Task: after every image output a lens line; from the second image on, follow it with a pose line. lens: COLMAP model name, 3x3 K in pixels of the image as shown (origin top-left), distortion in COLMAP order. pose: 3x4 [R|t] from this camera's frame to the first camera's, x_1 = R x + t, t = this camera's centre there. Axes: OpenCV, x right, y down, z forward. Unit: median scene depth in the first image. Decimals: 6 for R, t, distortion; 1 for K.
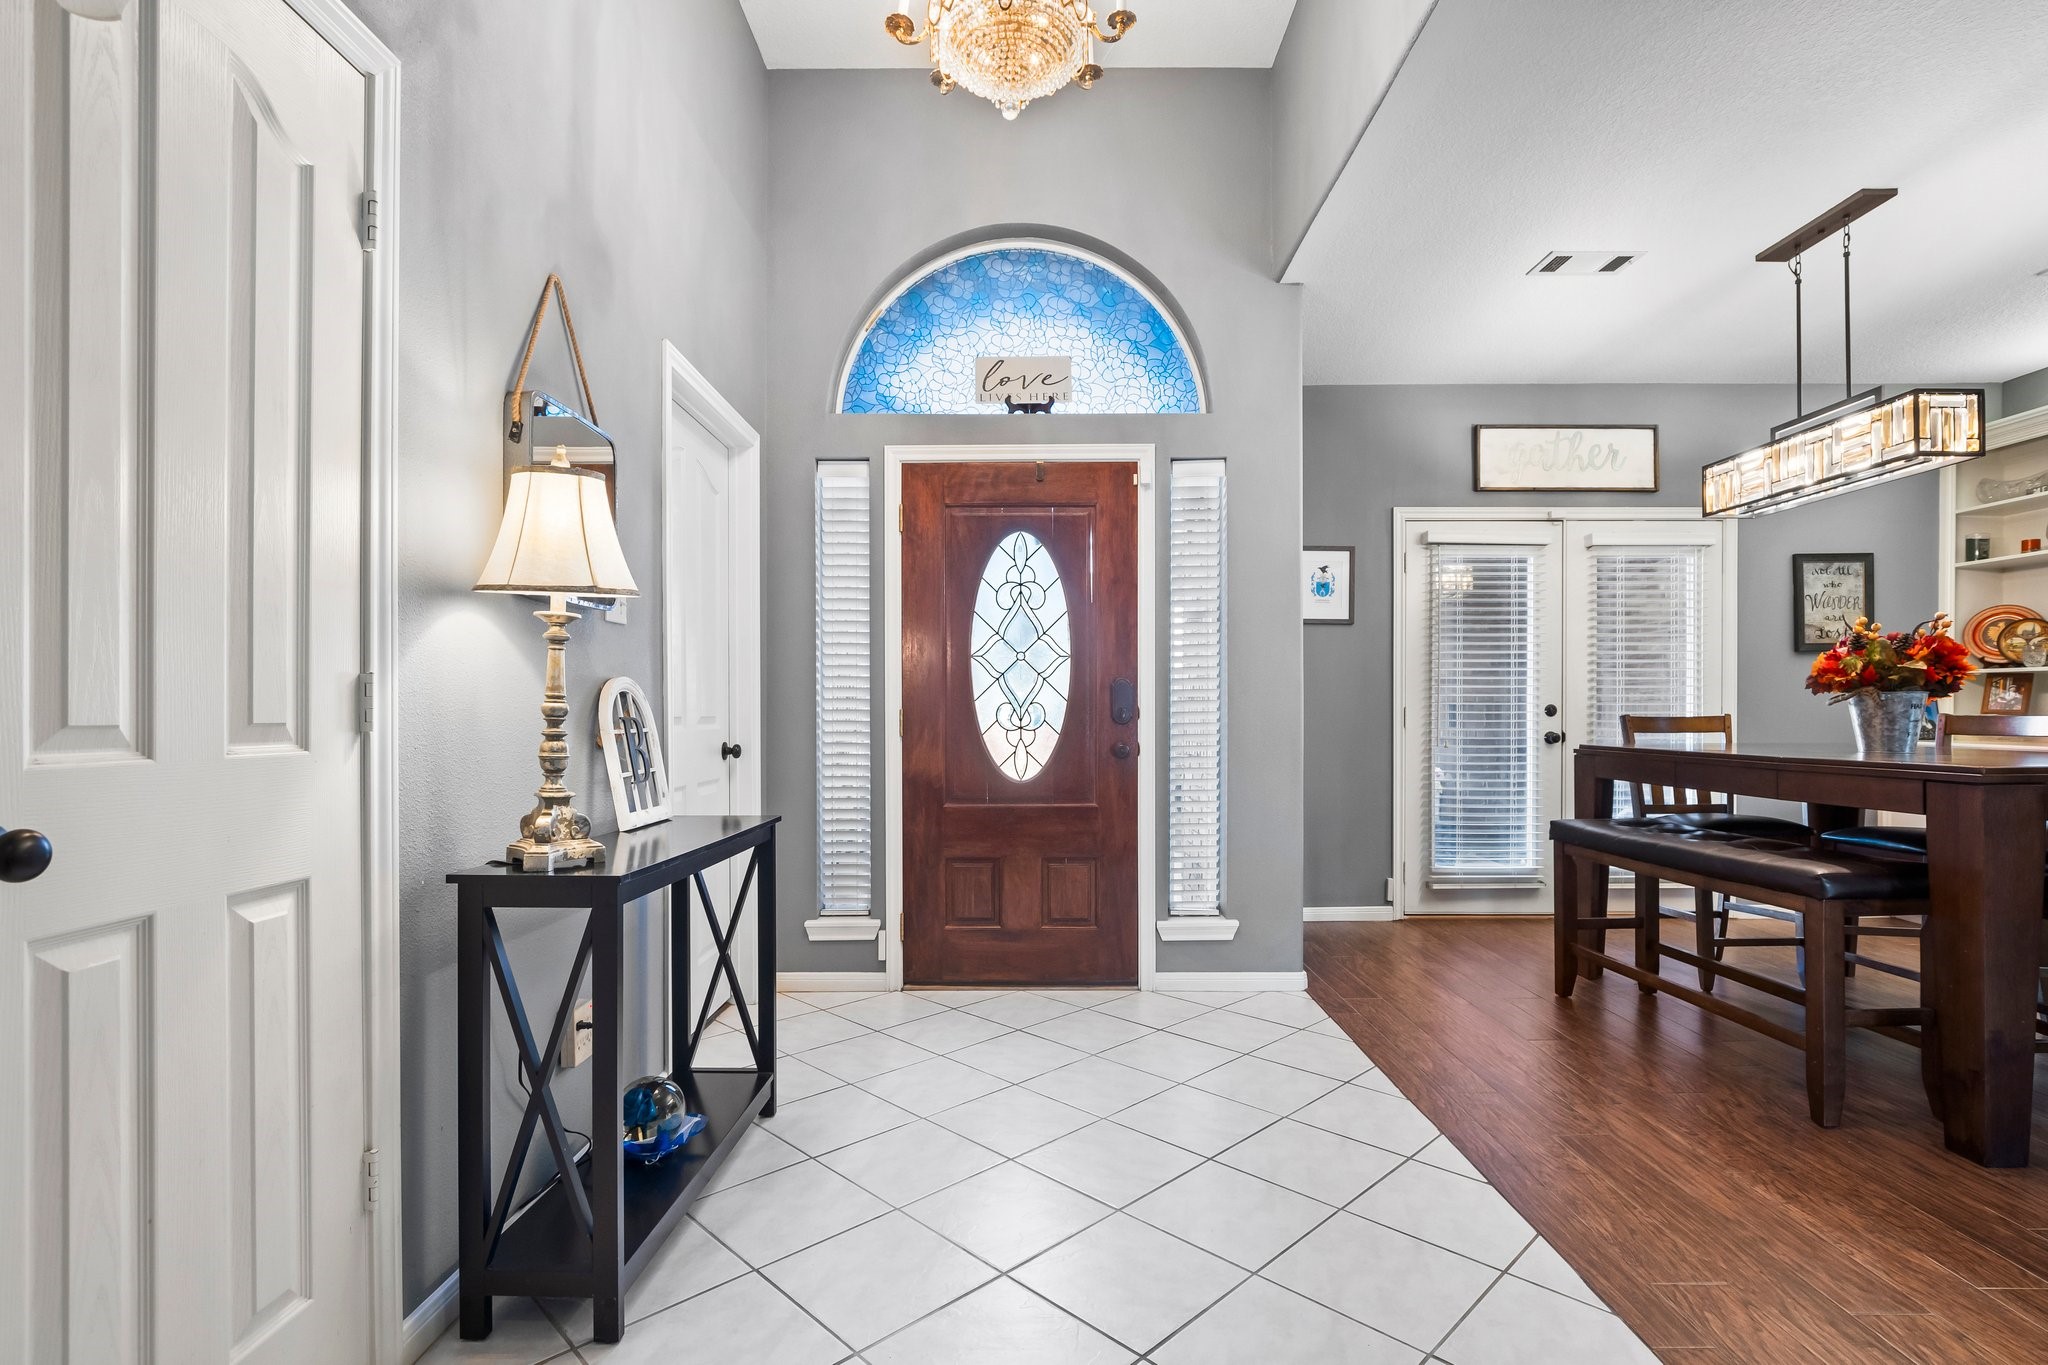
lens RADIAL K [[949.2, 0, 1026.2], [0, 949.2, 695.5], [0, 0, 1]] dist [-0.030976, 0.000094]
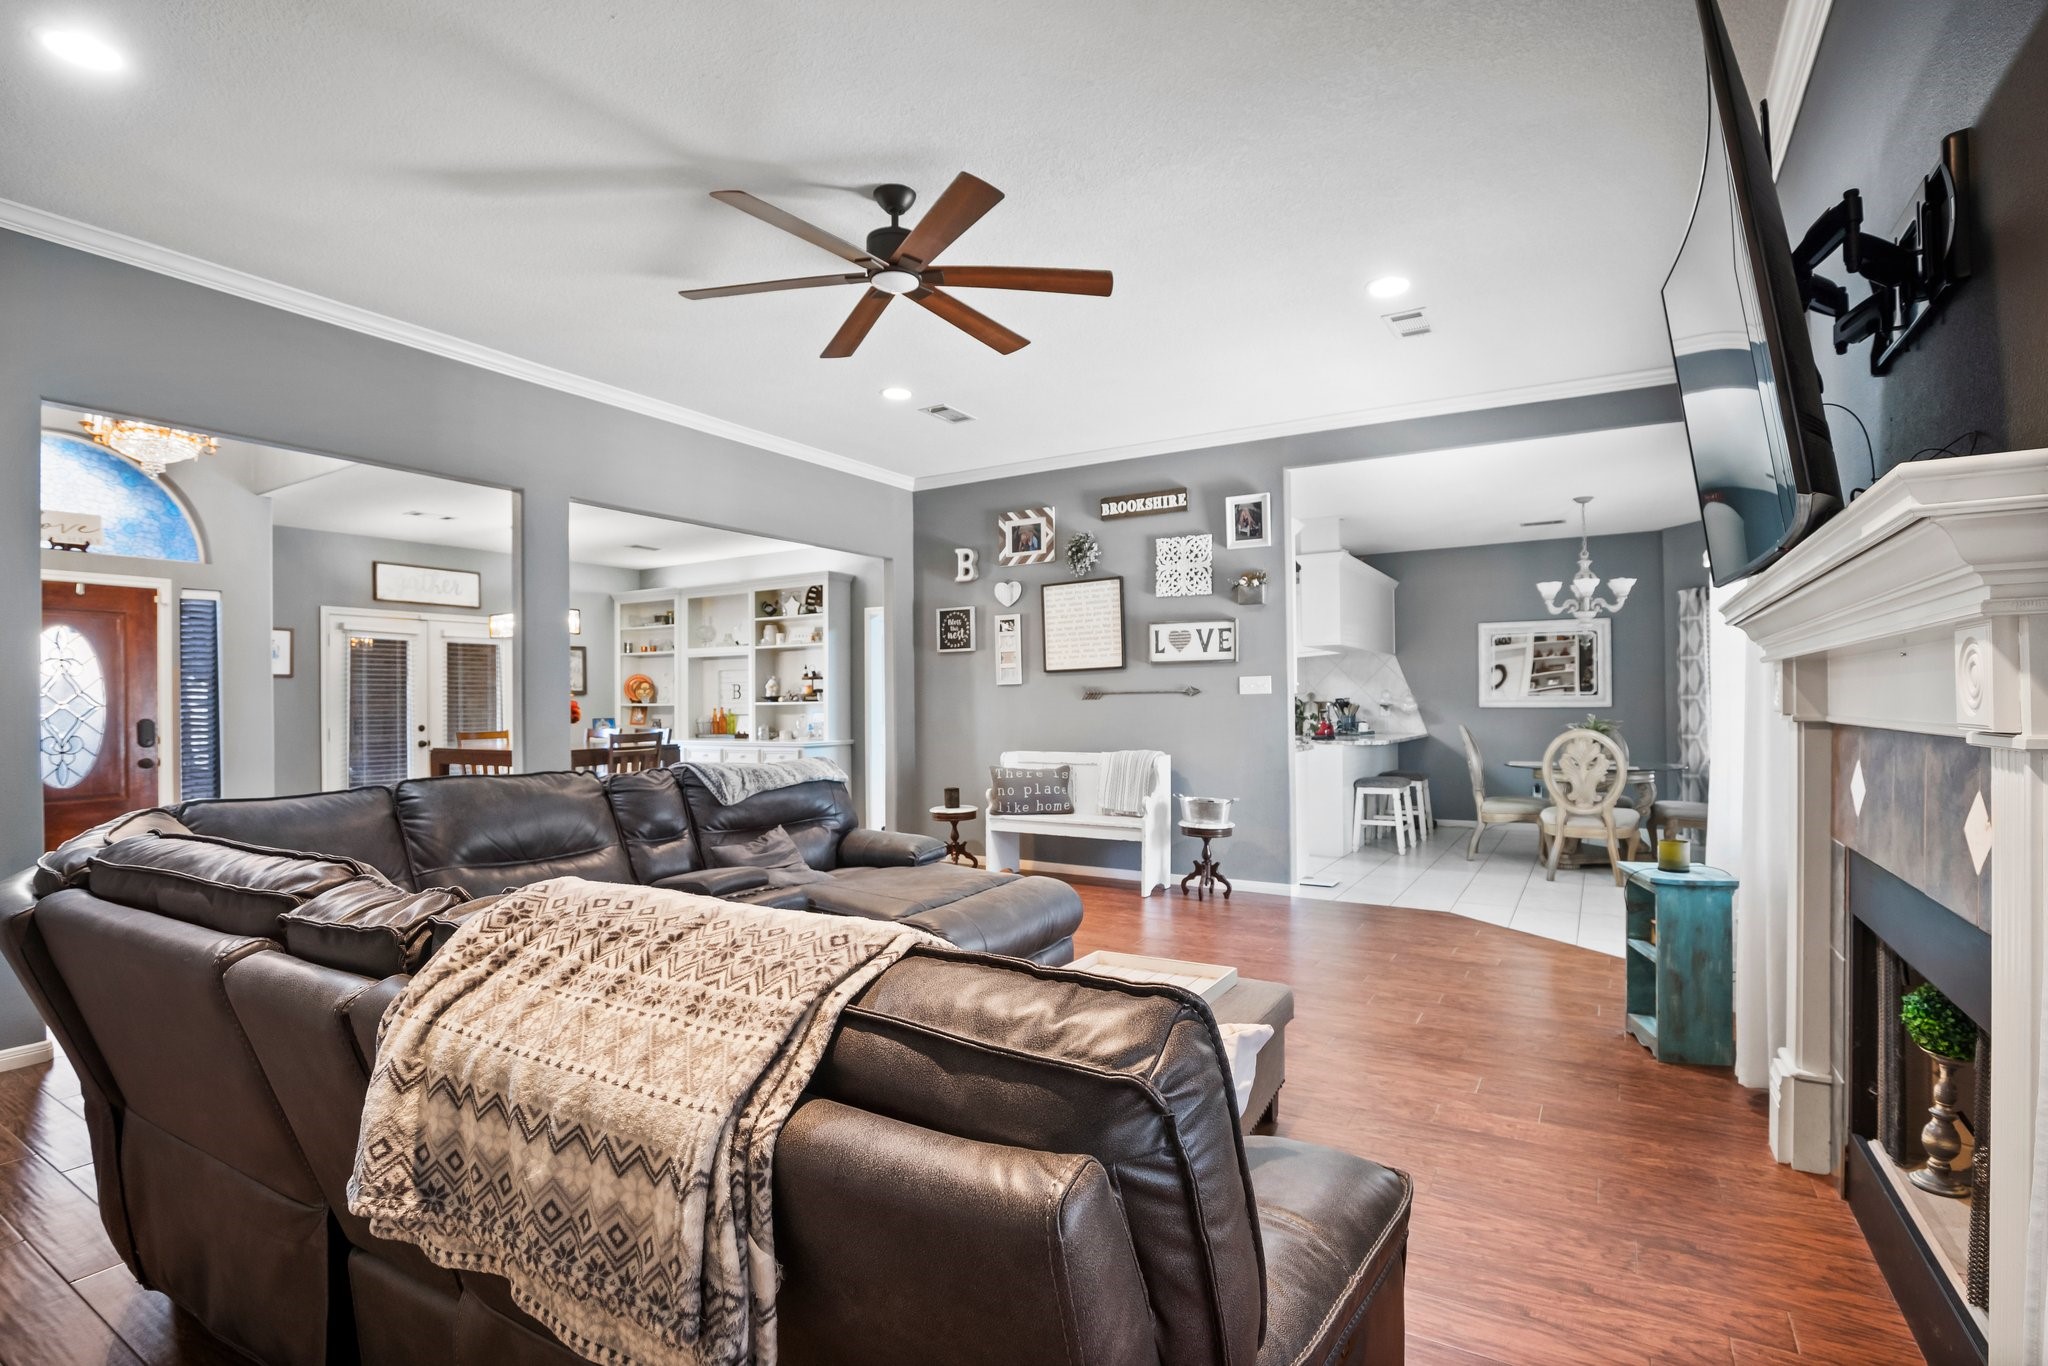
lens RADIAL K [[949.2, 0, 1026.2], [0, 949.2, 696.0], [0, 0, 1]] dist [-0.030976, 0.000094]
pose [[0.495224, -0.004328, 0.868755, -0.514725], [0.007498, 0.999972, 0.000707, -0.046822], [-0.868733, 0.006164, 0.495242, -1.083211]]
